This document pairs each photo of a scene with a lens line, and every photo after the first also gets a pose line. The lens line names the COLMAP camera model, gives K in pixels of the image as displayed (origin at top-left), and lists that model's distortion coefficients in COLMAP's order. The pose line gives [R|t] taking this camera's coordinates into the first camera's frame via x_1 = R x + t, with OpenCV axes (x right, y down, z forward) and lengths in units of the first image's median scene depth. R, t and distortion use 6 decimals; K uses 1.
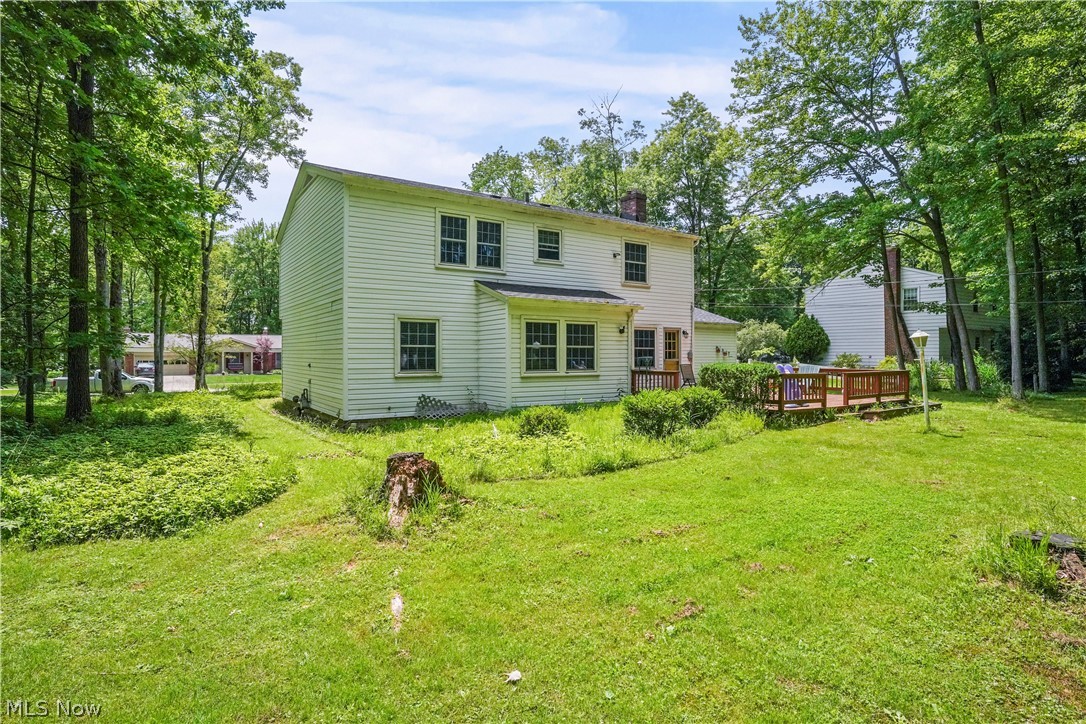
lens RADIAL K [[567.8, 0, 543.7], [0, 567.8, 356.7], [0, 0, 1]] dist [-0.025552, -0.000381]
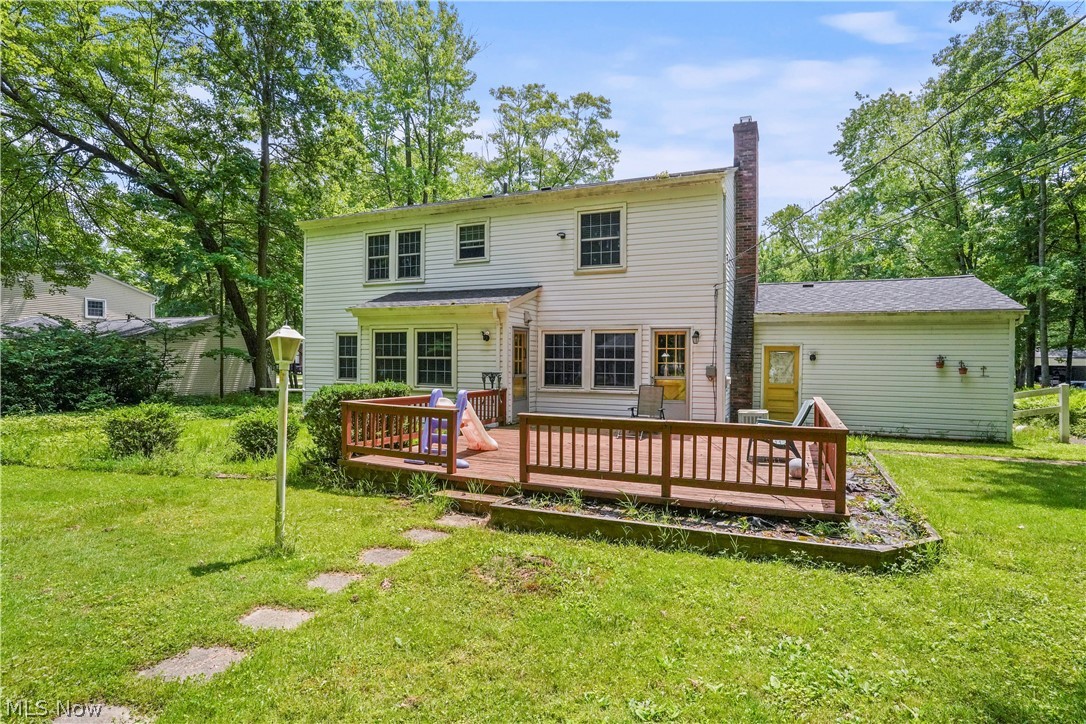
lens RADIAL K [[567.8, 0, 543.8], [0, 567.8, 363.4], [0, 0, 1]] dist [-0.025552, -0.000381]
pose [[0.531591, 0.009813, -0.846945, 0.847705], [-0.012193, 0.999918, 0.003933, -0.013956], [0.846914, 0.008236, 0.531667, 0.656227]]
